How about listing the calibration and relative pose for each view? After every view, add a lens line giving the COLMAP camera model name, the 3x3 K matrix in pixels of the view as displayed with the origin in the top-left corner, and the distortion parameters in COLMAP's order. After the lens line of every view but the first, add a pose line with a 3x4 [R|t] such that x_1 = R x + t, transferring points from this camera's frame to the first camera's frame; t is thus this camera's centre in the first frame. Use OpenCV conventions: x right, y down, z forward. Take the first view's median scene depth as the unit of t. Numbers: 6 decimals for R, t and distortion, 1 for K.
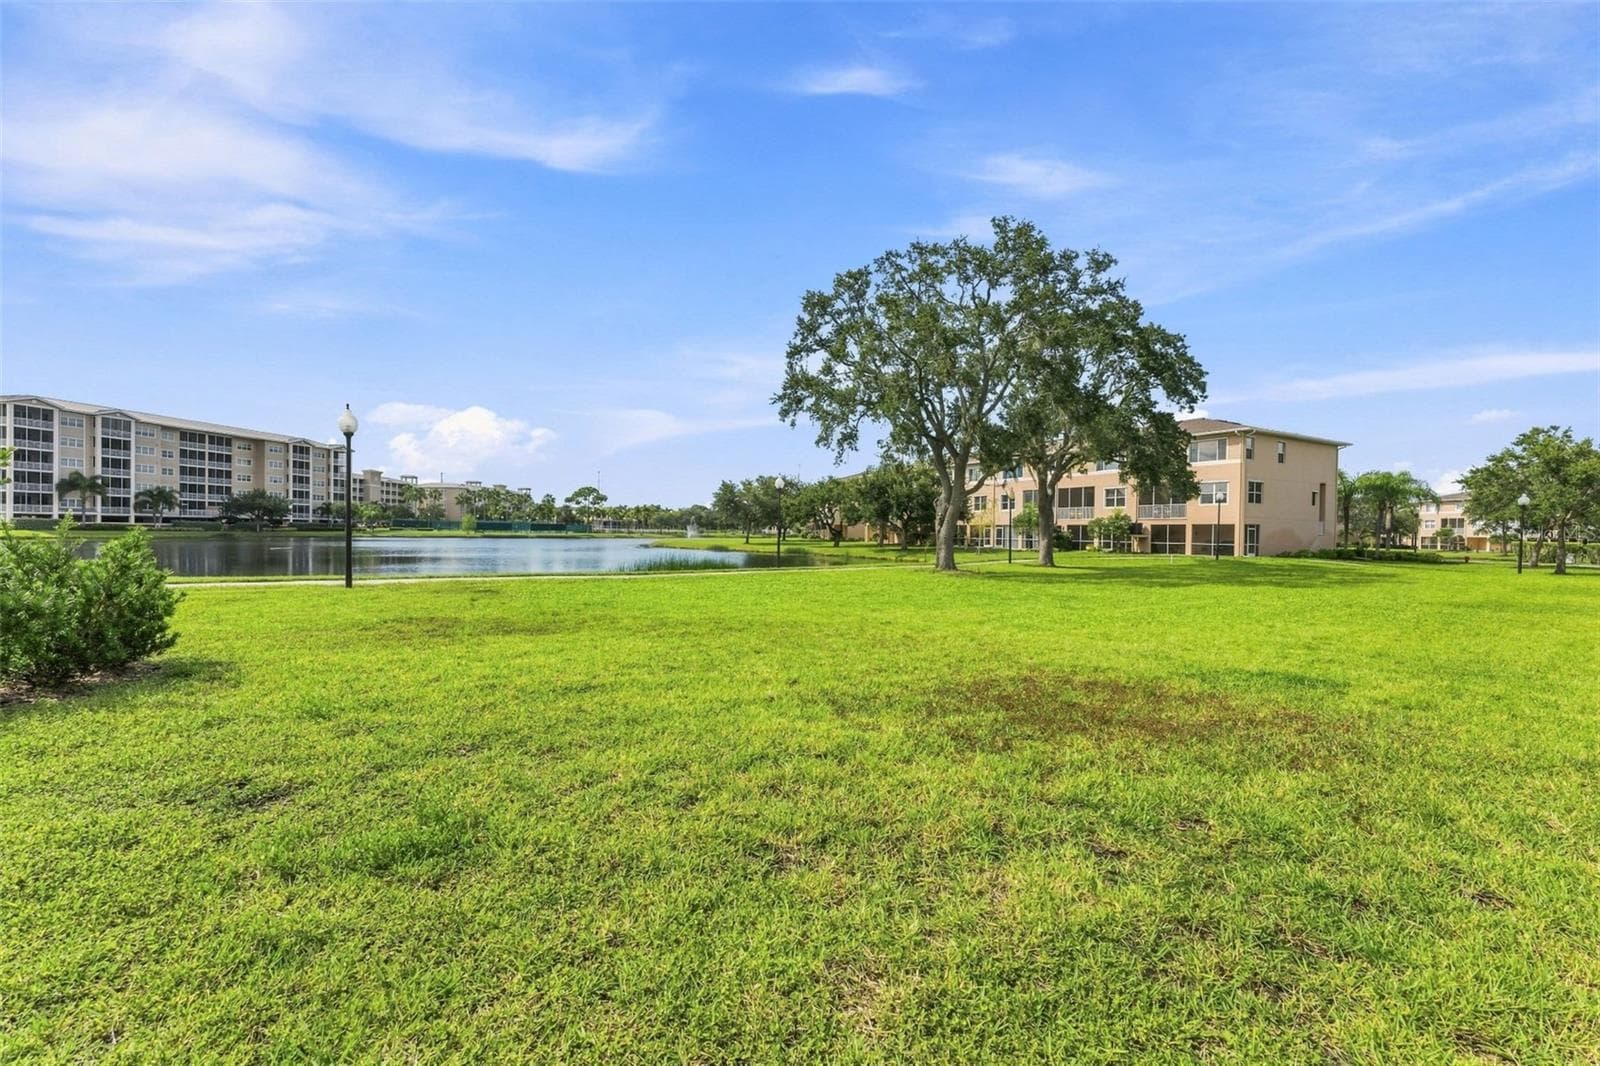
lens RADIAL K [[637.4, 0, 795.9], [0, 637.4, 536.8], [0, 0, 1]] dist [-0.000355, 0.000382]
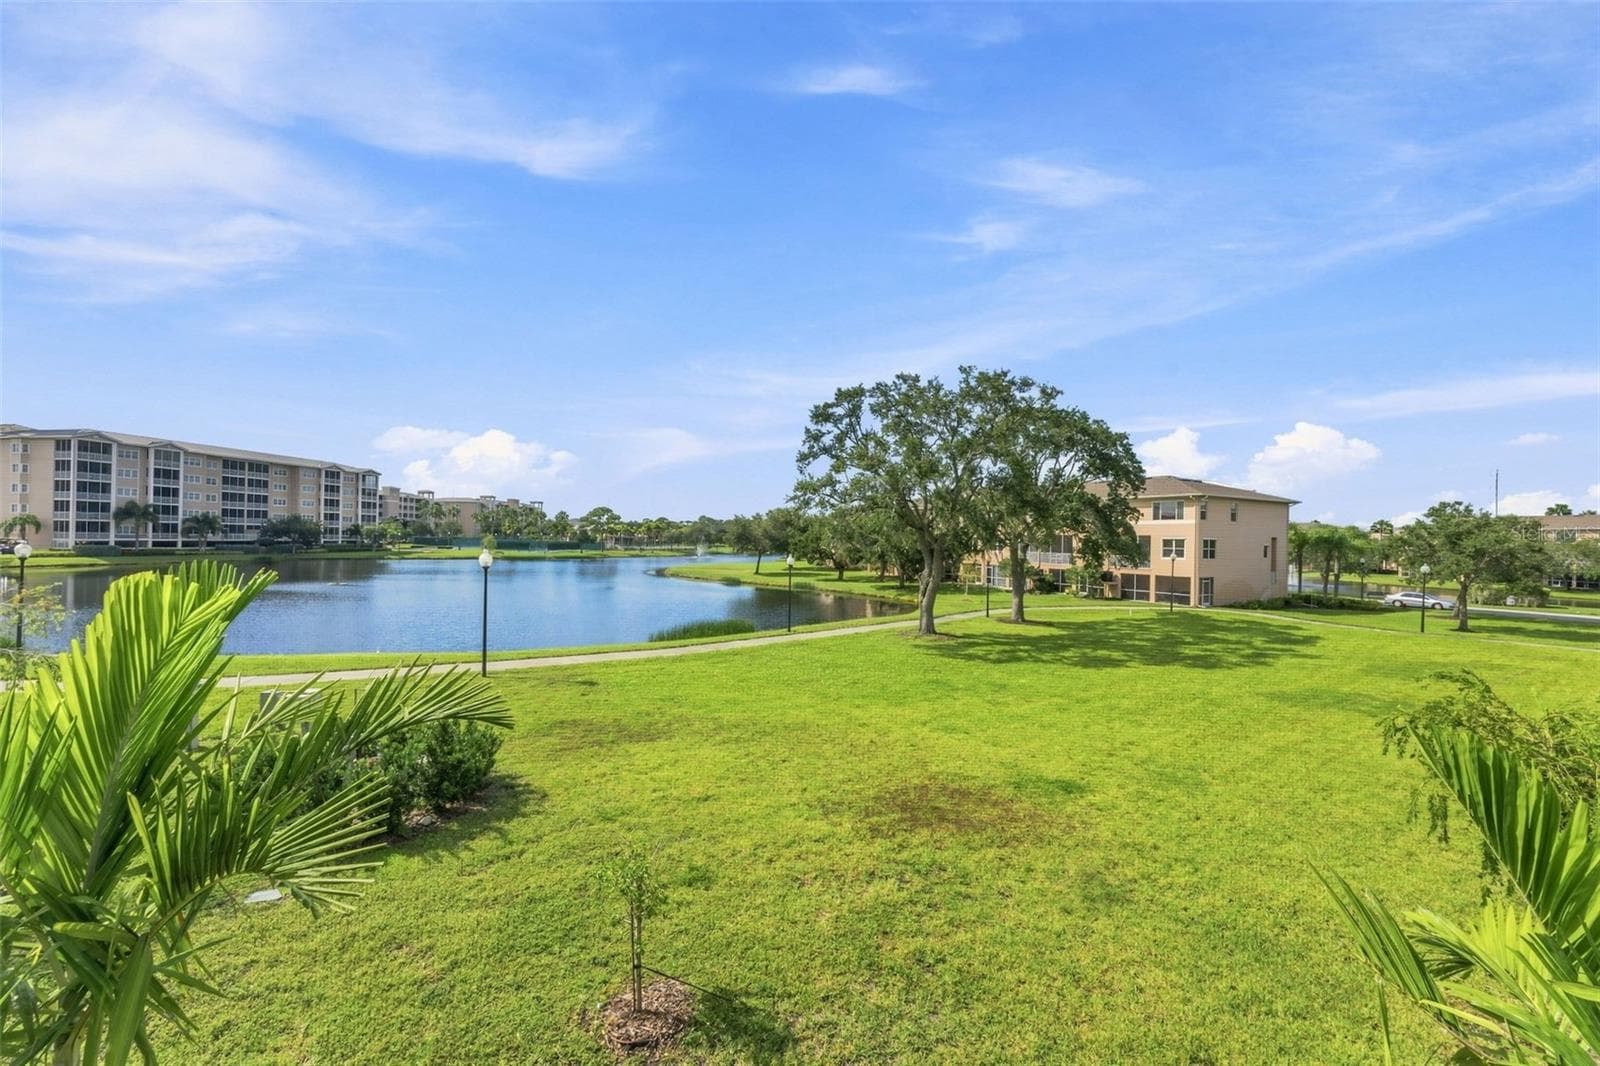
lens RADIAL K [[637.4, 0, 797.5], [0, 637.4, 535.9], [0, 0, 1]] dist [-0.000355, 0.000382]
pose [[0.999962, 0.004653, -0.007350, -0.001930], [-0.004758, 0.999887, -0.014288, -0.070477], [0.007282, 0.014323, 0.999871, -0.132064]]
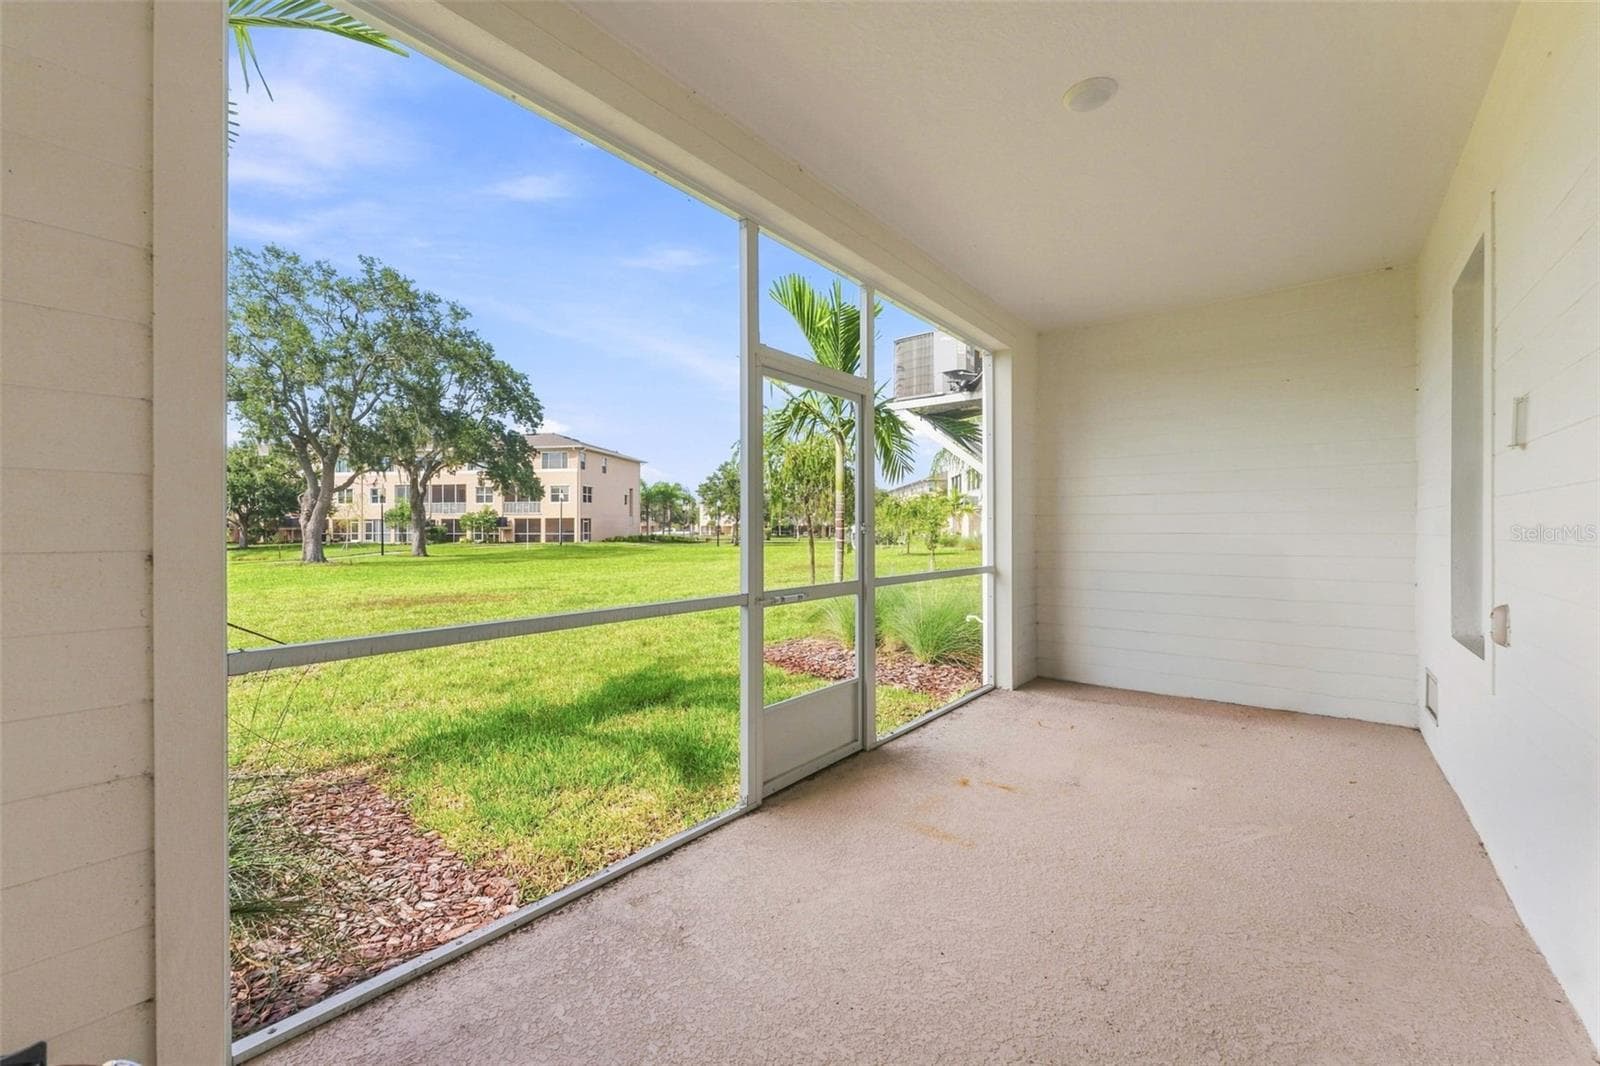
lens RADIAL K [[637.4, 0, 793.5], [0, 637.4, 531.6], [0, 0, 1]] dist [-0.000355, 0.000382]
pose [[0.621698, -0.019037, 0.783026, -0.058119], [0.017136, 0.999796, 0.010701, 0.001881], [-0.783070, 0.006765, 0.621897, -0.165535]]
